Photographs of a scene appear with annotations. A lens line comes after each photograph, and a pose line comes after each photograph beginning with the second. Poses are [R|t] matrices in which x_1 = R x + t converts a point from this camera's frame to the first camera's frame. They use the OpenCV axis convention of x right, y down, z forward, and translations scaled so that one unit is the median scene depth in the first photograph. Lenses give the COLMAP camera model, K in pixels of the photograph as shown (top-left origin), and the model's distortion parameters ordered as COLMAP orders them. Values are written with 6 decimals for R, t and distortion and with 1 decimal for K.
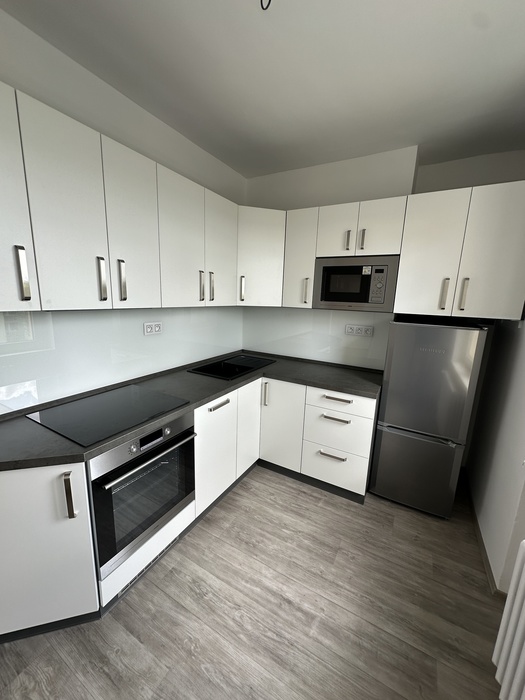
lens RADIAL K [[278.2, 0, 261.9], [0, 278.2, 350.9], [0, 0, 1]] dist [-0.002473, 0.000832]
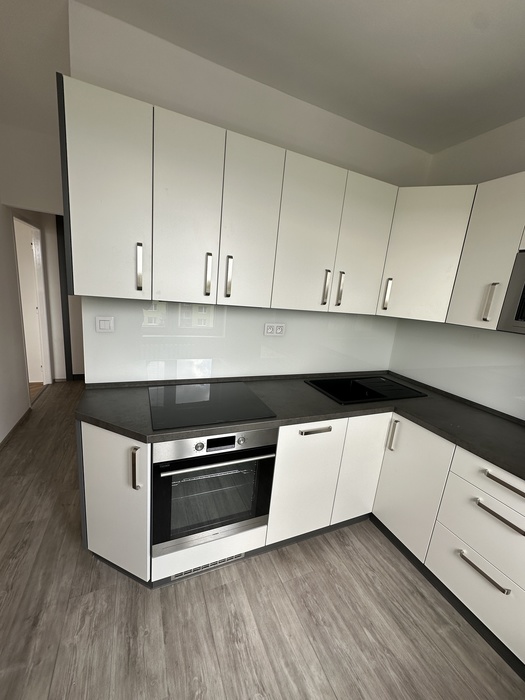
lens RADIAL K [[278.2, 0, 262.5], [0, 278.2, 351.0], [0, 0, 1]] dist [-0.002473, 0.000832]
pose [[0.799973, 0.168573, -0.575871, 0.161839], [-0.181220, 0.982785, 0.035945, -0.040162], [0.572017, 0.075605, 0.816750, 0.220425]]
